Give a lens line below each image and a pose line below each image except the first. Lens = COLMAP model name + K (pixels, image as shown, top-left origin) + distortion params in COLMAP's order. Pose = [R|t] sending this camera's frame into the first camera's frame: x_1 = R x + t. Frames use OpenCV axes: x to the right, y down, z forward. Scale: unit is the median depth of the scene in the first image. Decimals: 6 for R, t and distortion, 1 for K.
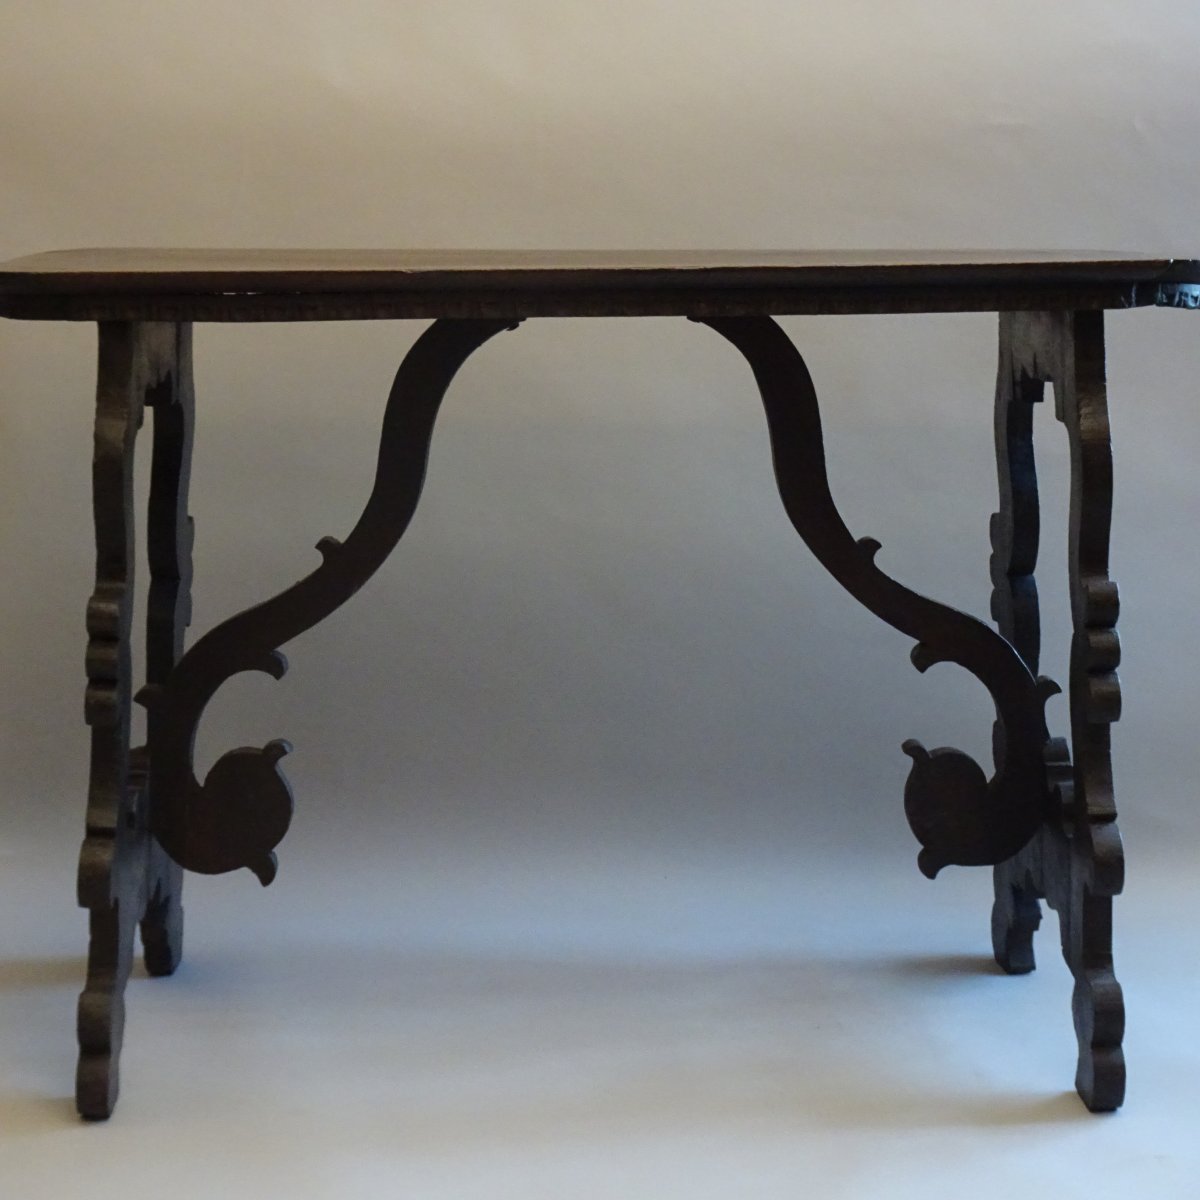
lens RADIAL K [[2165.5, 0, 598.4], [0, 2165.5, 600.4], [0, 0, 1]] dist [0.000985, 0.000000]
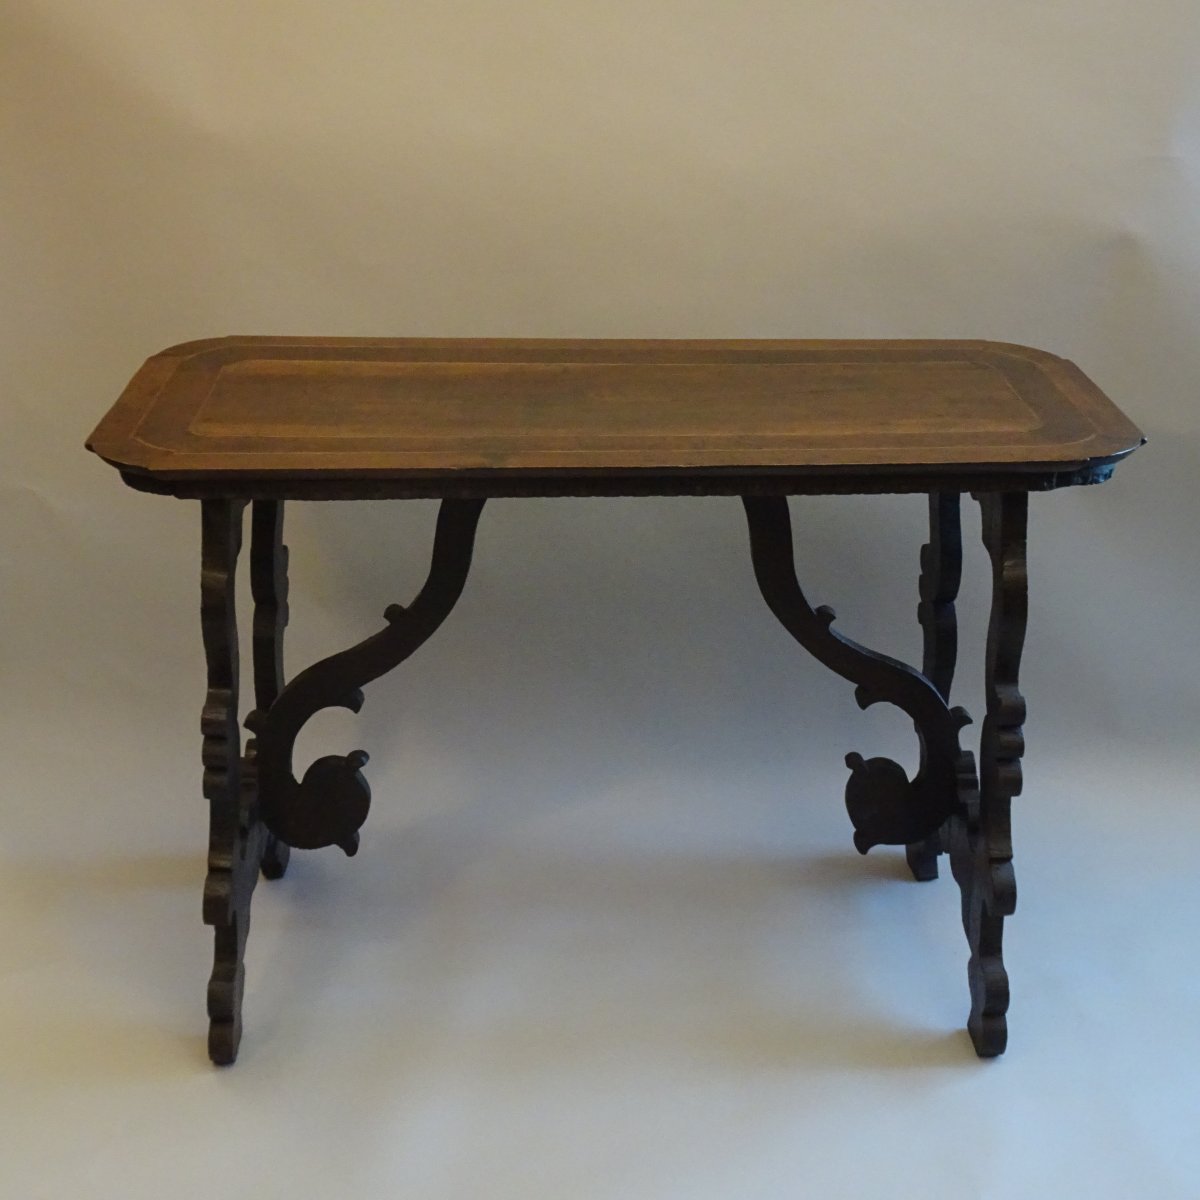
lens RADIAL K [[1599.4, 0, 602.8], [0, 1599.4, 599.9], [0, 0, 1]] dist [0.036907, 0.000000]
pose [[0.999952, 0.009840, -0.000227, -0.004053], [-0.009579, 0.978207, 0.207412, -0.229711], [0.002264, -0.207400, 0.978254, 0.096145]]
